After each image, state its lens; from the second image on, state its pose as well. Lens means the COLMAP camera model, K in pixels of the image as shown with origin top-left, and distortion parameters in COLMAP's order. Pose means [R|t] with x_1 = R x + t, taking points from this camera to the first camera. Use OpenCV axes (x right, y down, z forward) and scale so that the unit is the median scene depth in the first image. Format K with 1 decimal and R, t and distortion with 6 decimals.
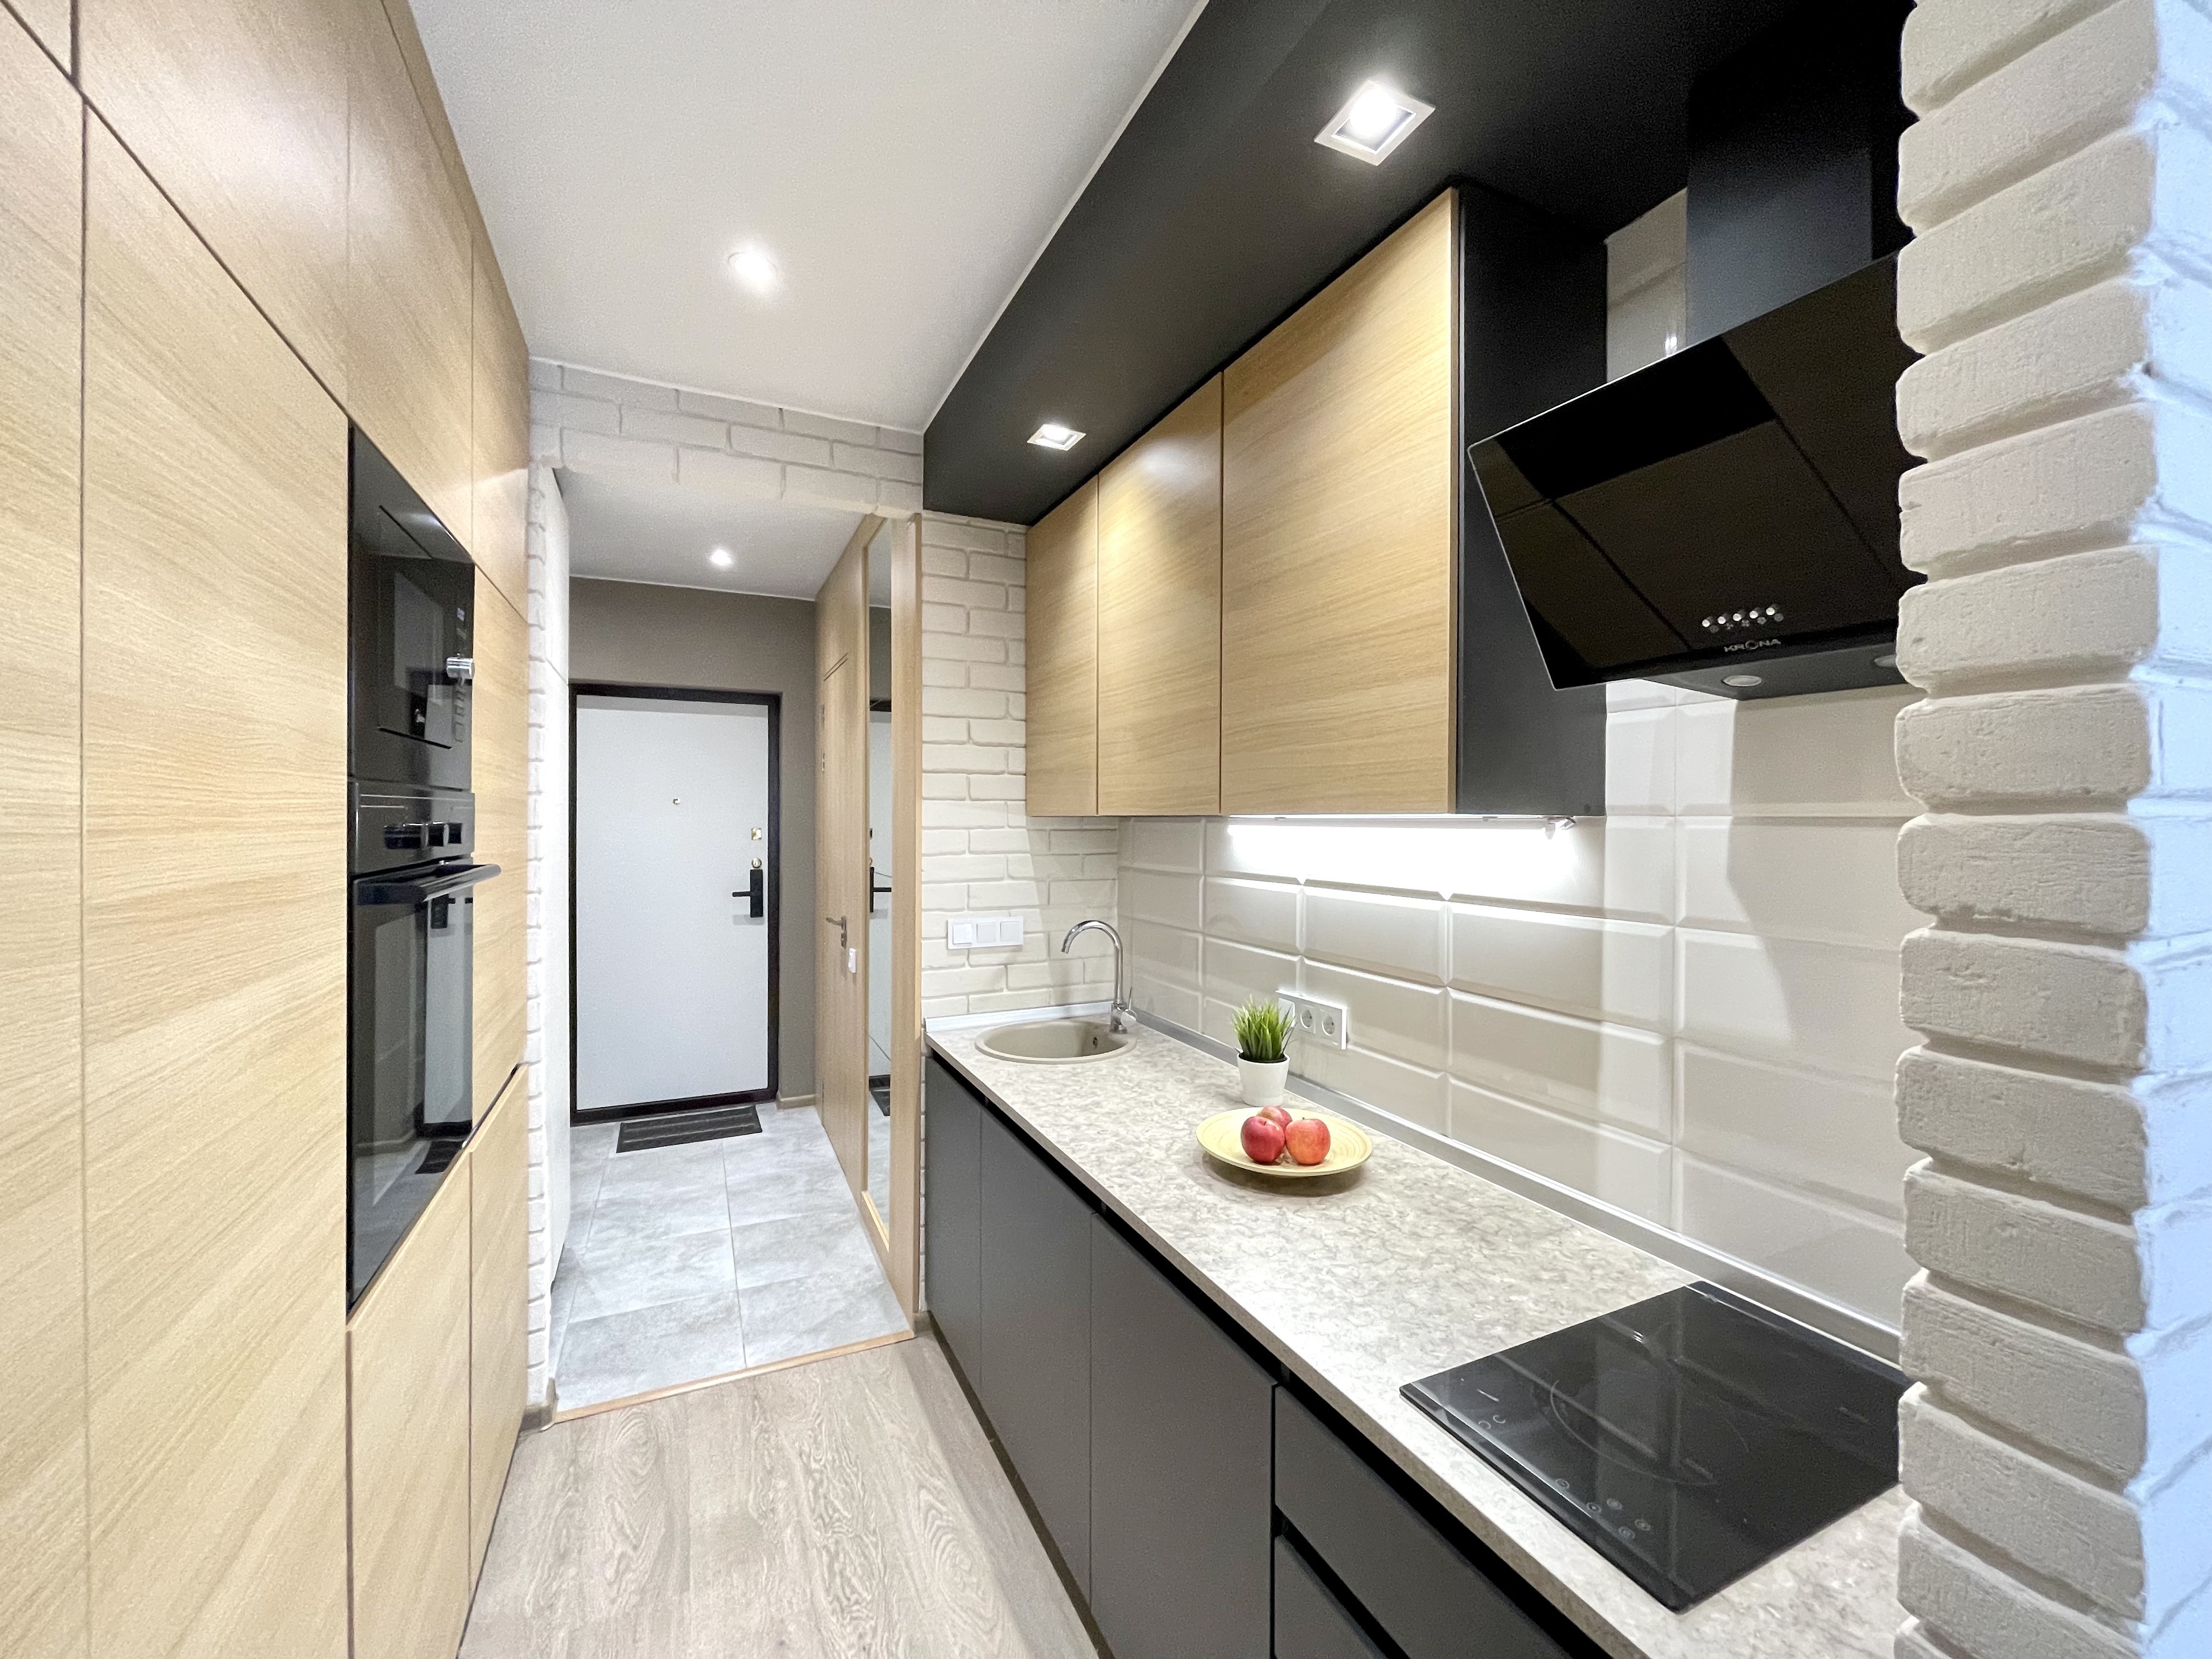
lens RADIAL K [[880.0, 0, 1106.0], [0, 880.0, 829.5], [0, 0, 1]] dist [-0.000019, 0.000079]
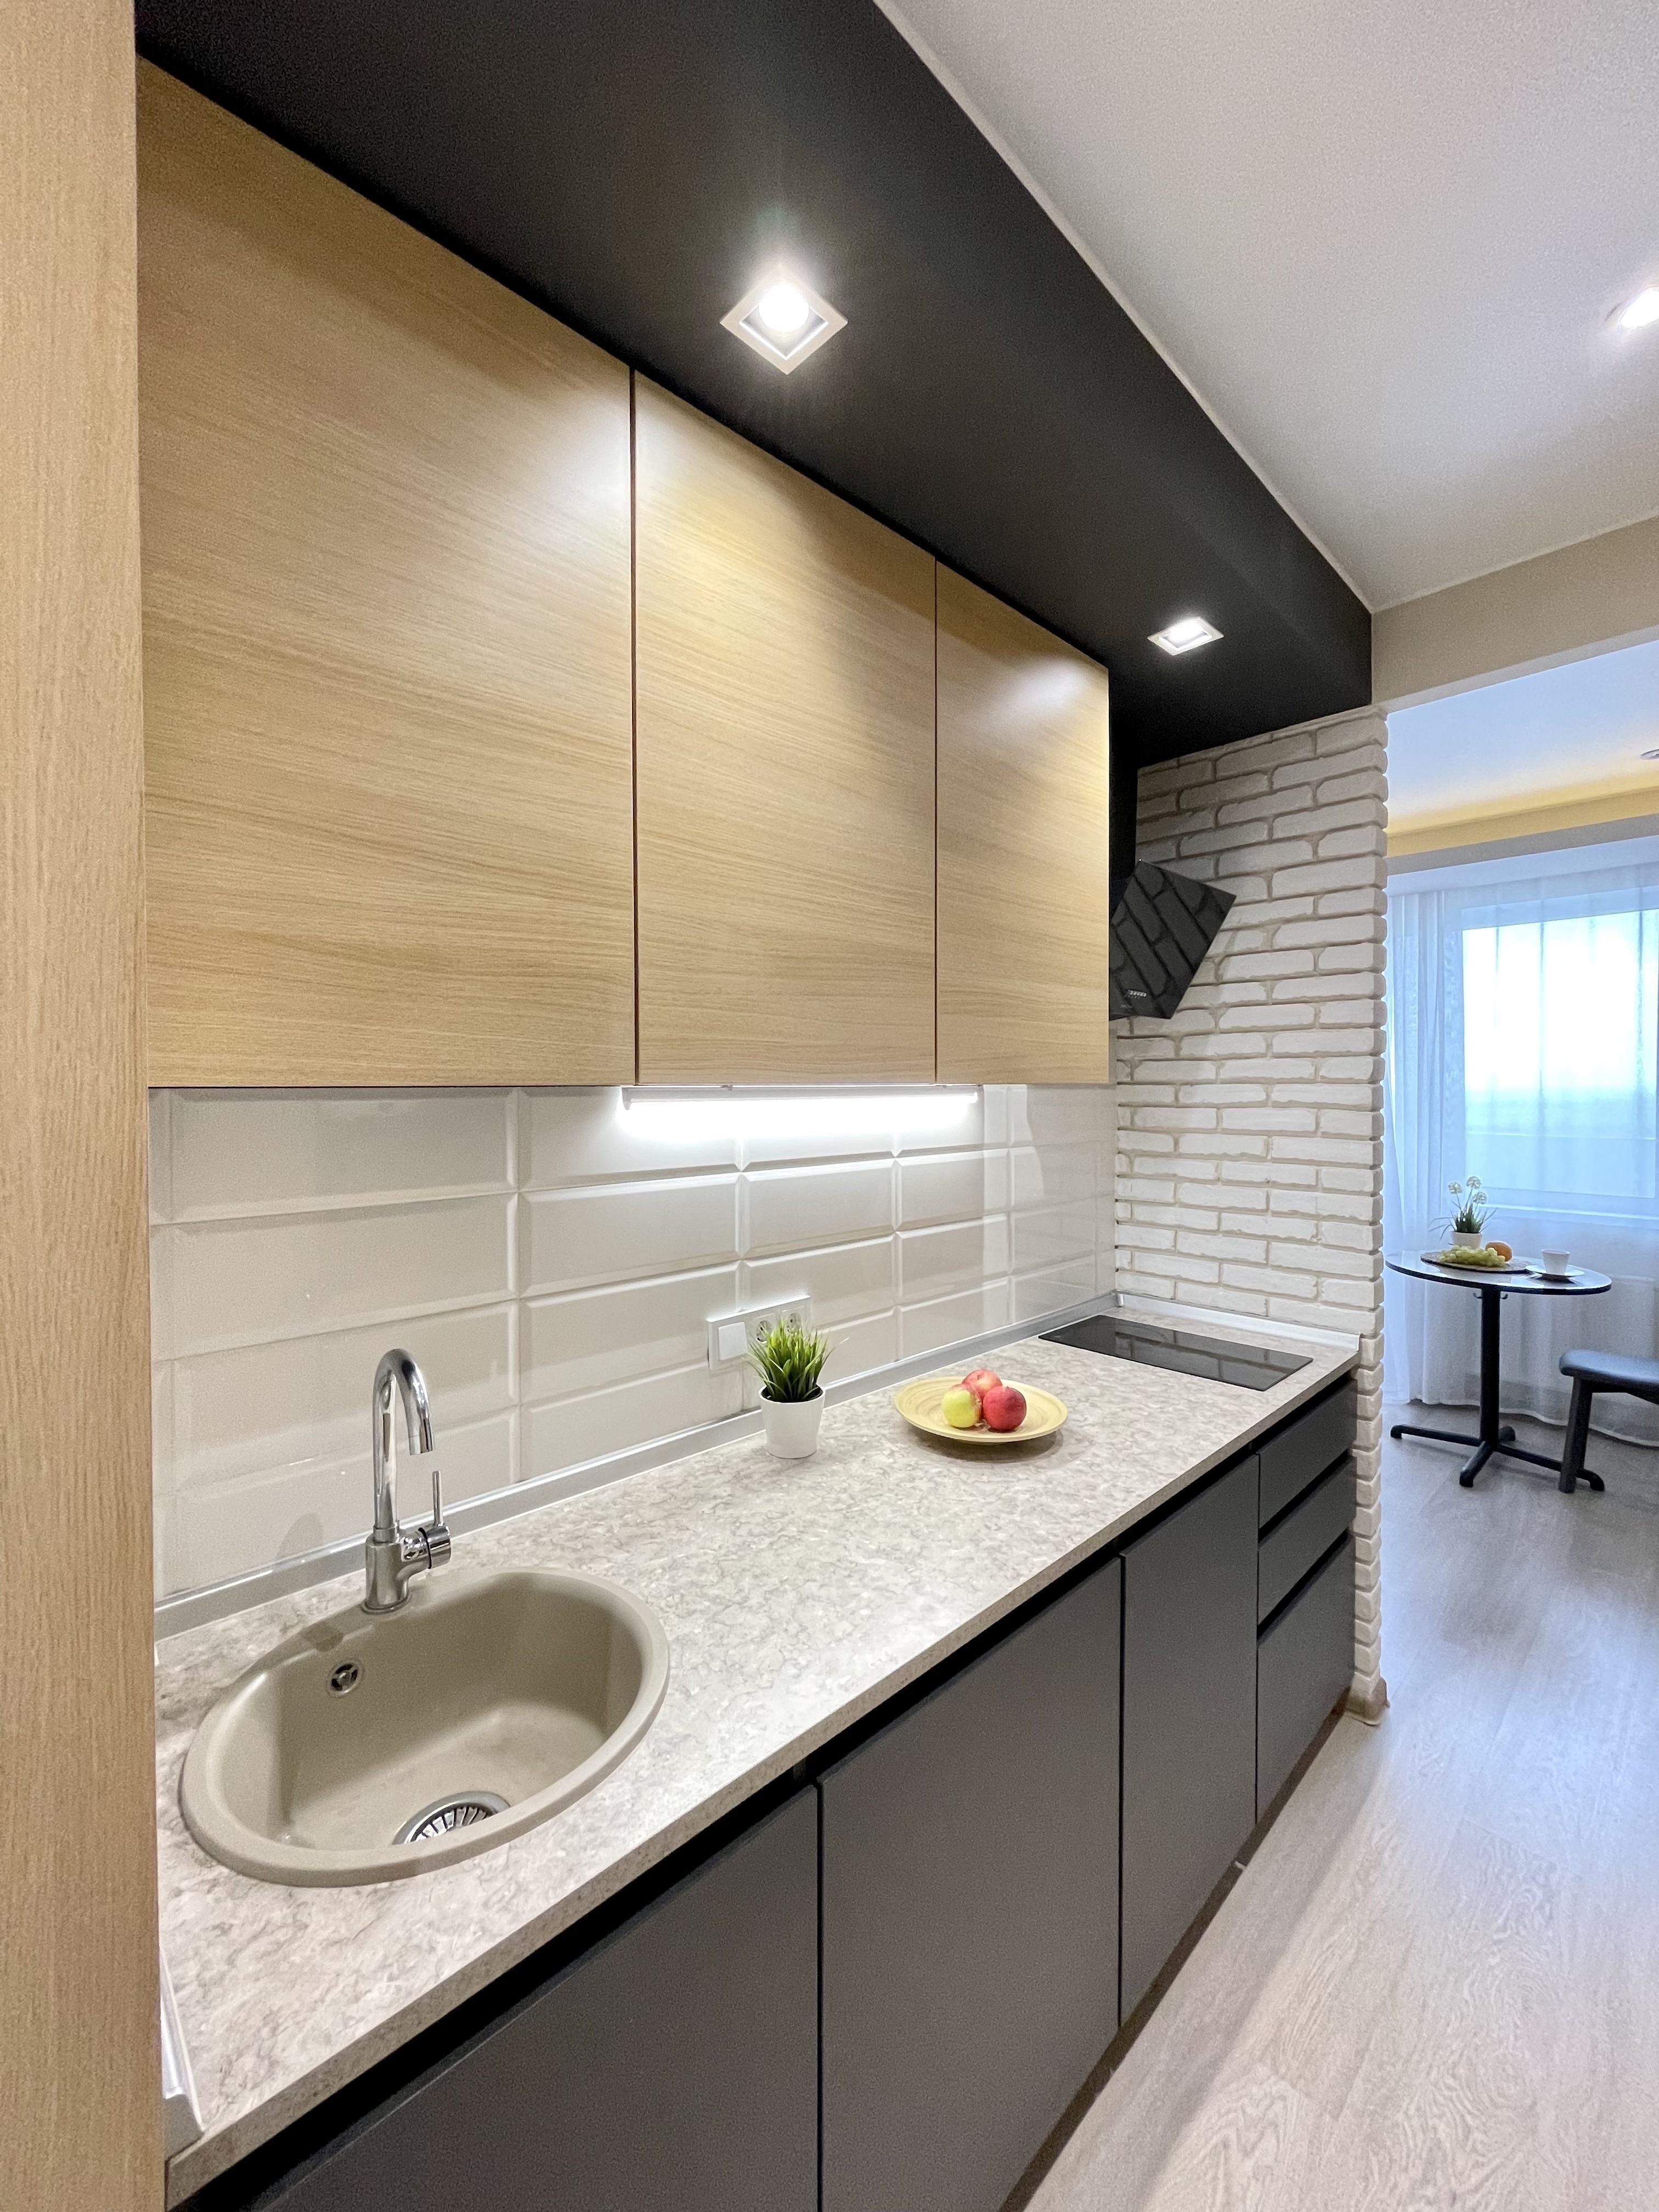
lens RADIAL K [[895.4, 0, 831.9], [0, 895.4, 1093.6], [0, 0, 1]] dist [0.018778, -0.000045]
pose [[-0.314550, -0.012558, 0.949158, -0.688889], [0.013050, 0.999761, 0.017552, -0.023818], [-0.949151, 0.017907, -0.314311, 1.423966]]
